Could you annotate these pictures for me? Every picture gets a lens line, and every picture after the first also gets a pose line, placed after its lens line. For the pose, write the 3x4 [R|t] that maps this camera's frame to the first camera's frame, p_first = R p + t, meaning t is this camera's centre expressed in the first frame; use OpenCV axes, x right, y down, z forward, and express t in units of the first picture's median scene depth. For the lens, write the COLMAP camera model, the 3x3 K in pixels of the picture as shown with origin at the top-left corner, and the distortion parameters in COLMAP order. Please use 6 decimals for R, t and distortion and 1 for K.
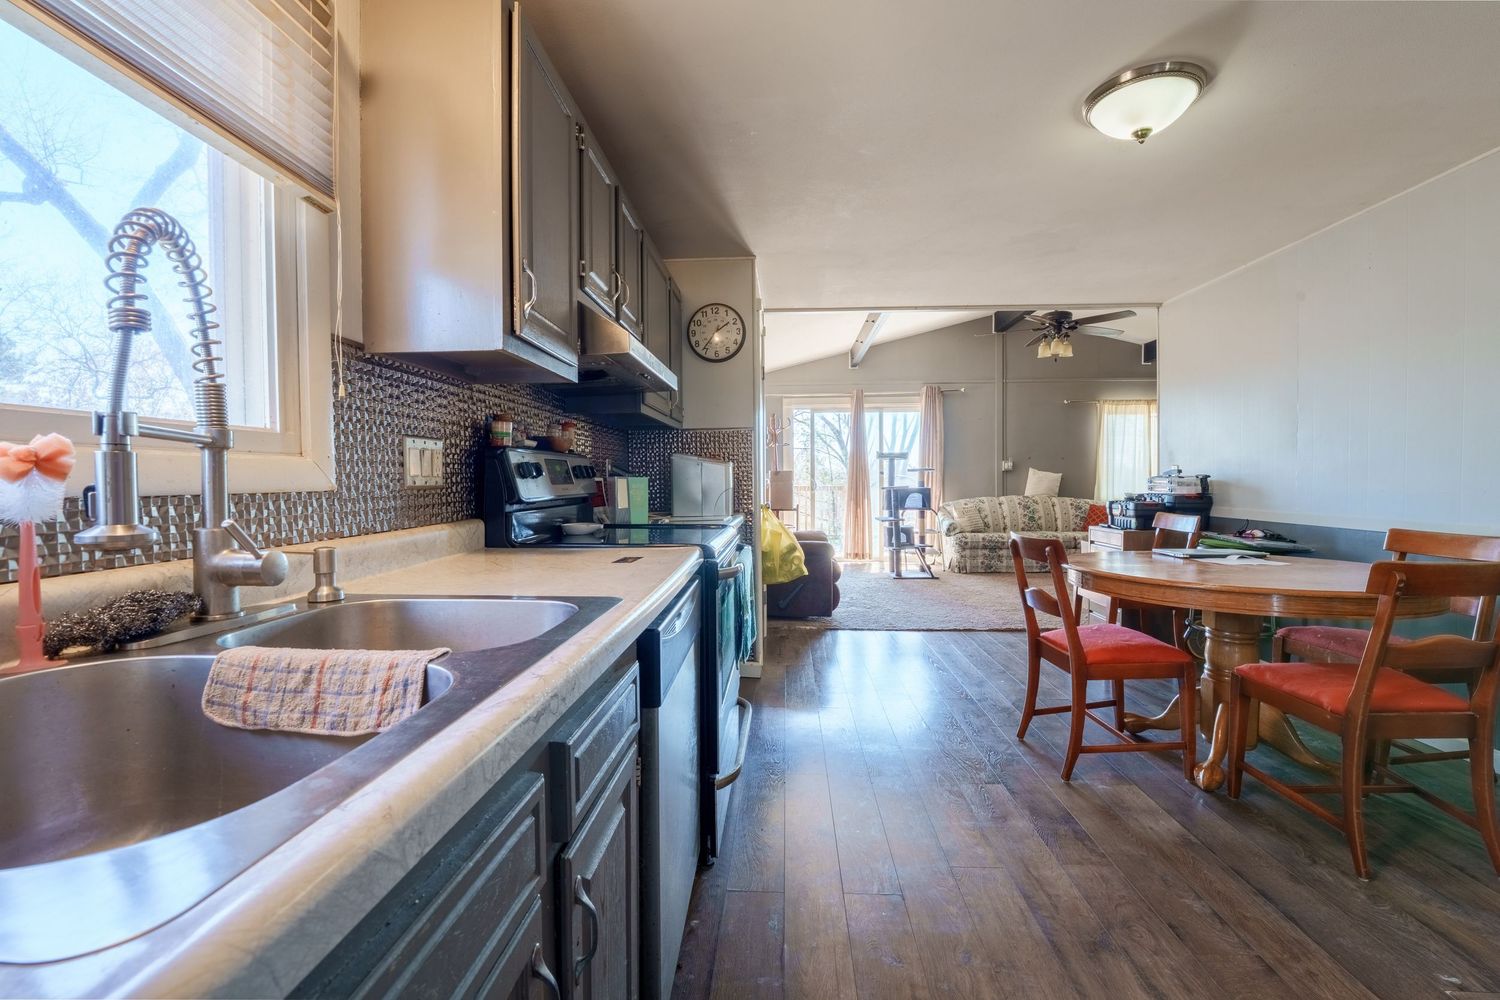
lens RADIAL K [[638.8, 0, 750.0], [0, 638.8, 500.0], [0, 0, 1]] dist [-0.010511, 0.000240]
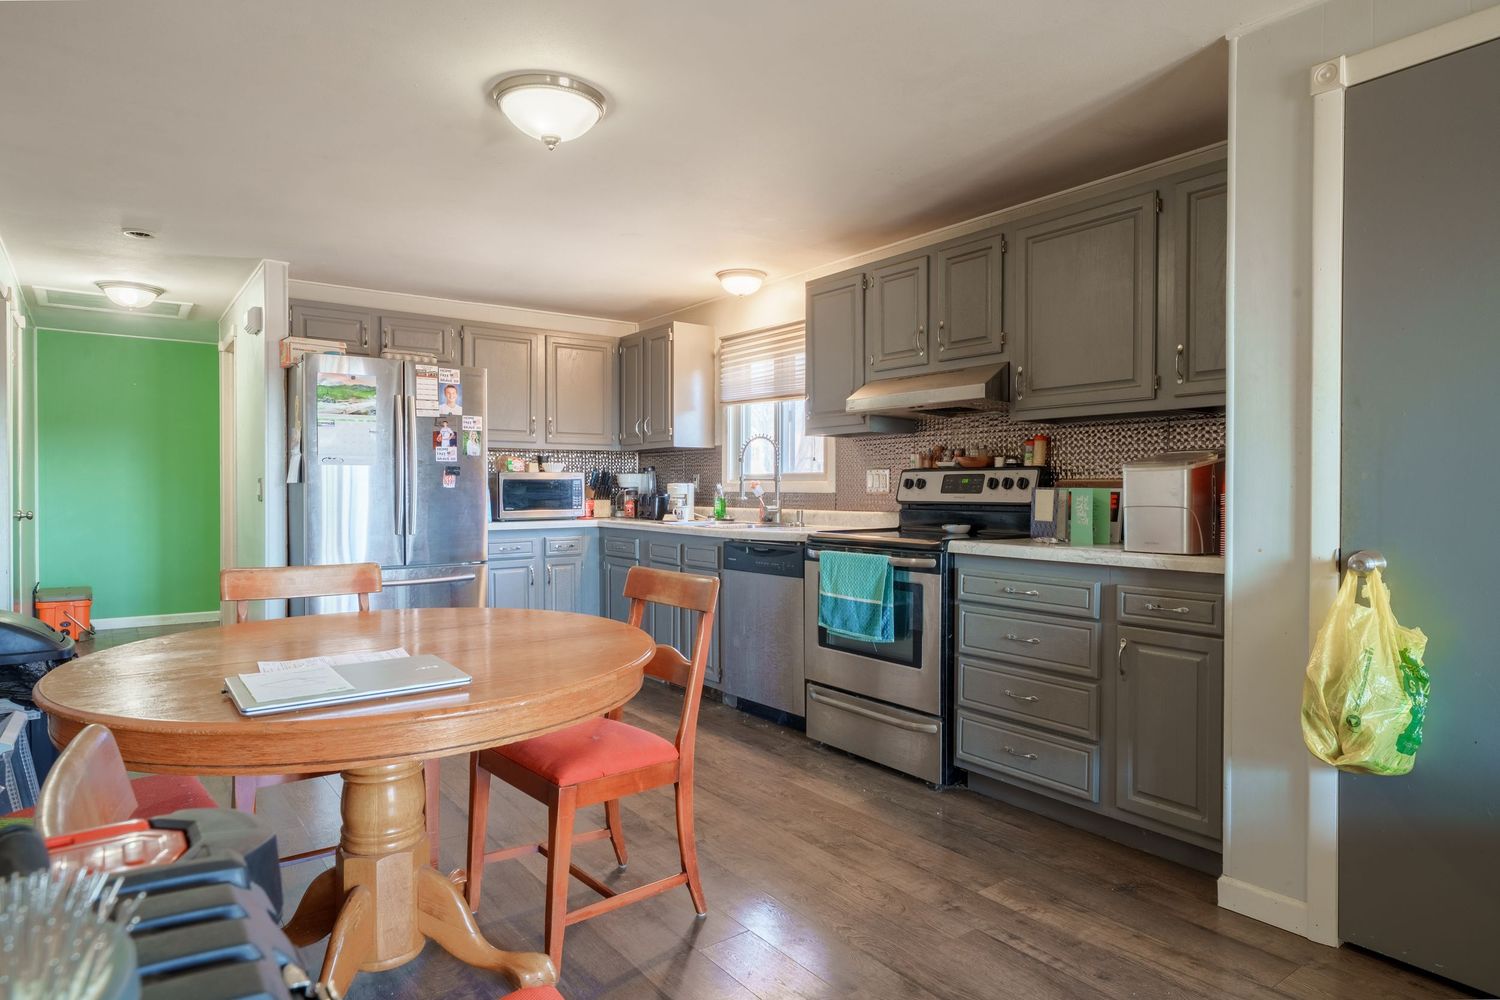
lens RADIAL K [[869.0, 0, 745.8], [0, 869.0, 499.4], [0, 0, 1]] dist [0.003863, 0.000991]
pose [[-0.774224, 0.011697, -0.632804, 0.348210], [-0.019179, 0.998937, 0.041929, -0.023484], [0.632621, 0.044598, -0.773176, 0.631071]]
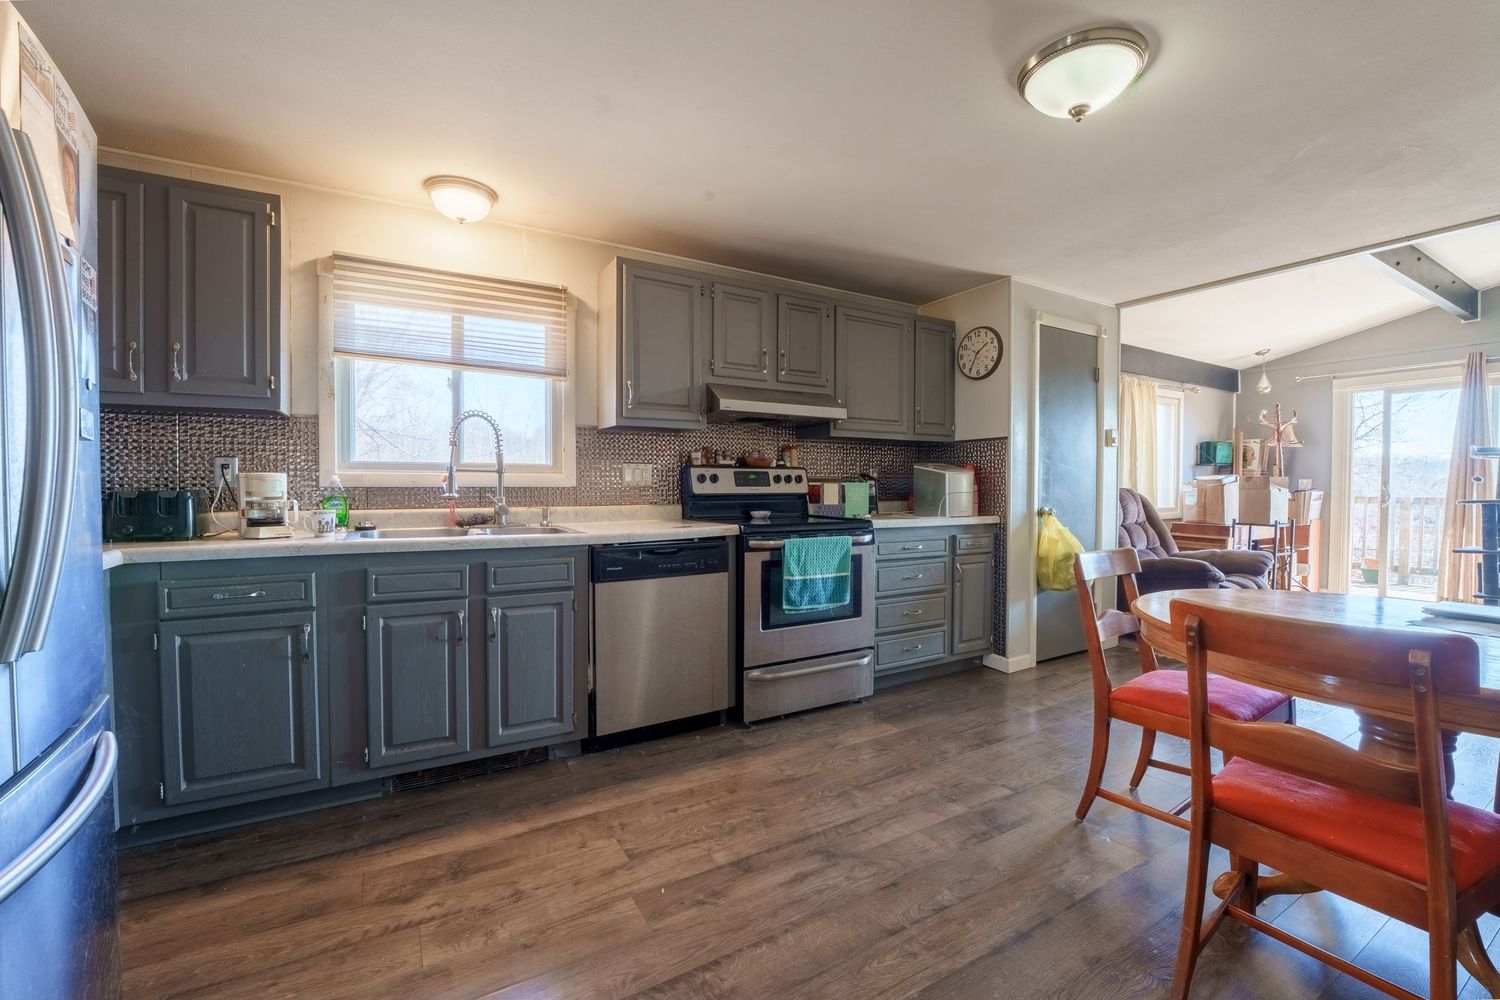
lens RADIAL K [[623.5, 0, 750.0], [0, 623.5, 500.0], [0, 0, 1]] dist [-0.021463, 0.000331]
pose [[0.549485, 0.029516, -0.834982, 0.311574], [-0.034414, 0.999327, 0.012678, -0.003048], [0.834795, 0.021768, 0.550131, 0.036619]]
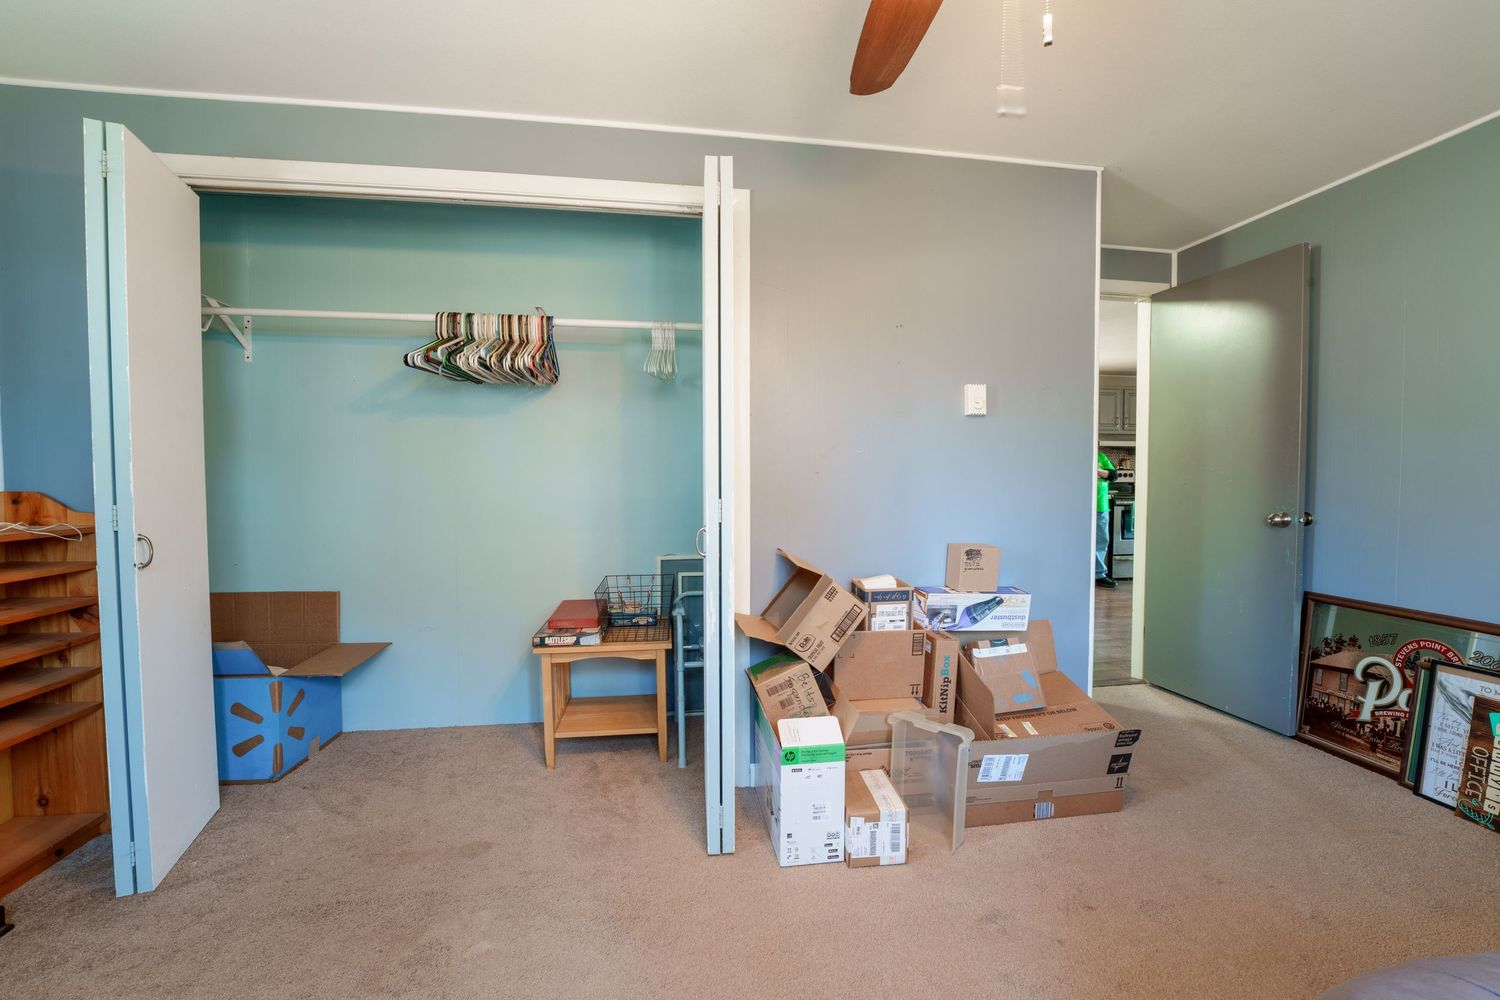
lens RADIAL K [[607.1, 0, 752.4], [0, 607.1, 498.4], [0, 0, 1]] dist [-0.030733, 0.005205]
pose [[0.199514, 0.040159, -0.979072, 0.765116], [-0.032982, 0.998869, 0.034250, 0.010200], [0.979340, 0.025459, 0.200612, -0.469595]]
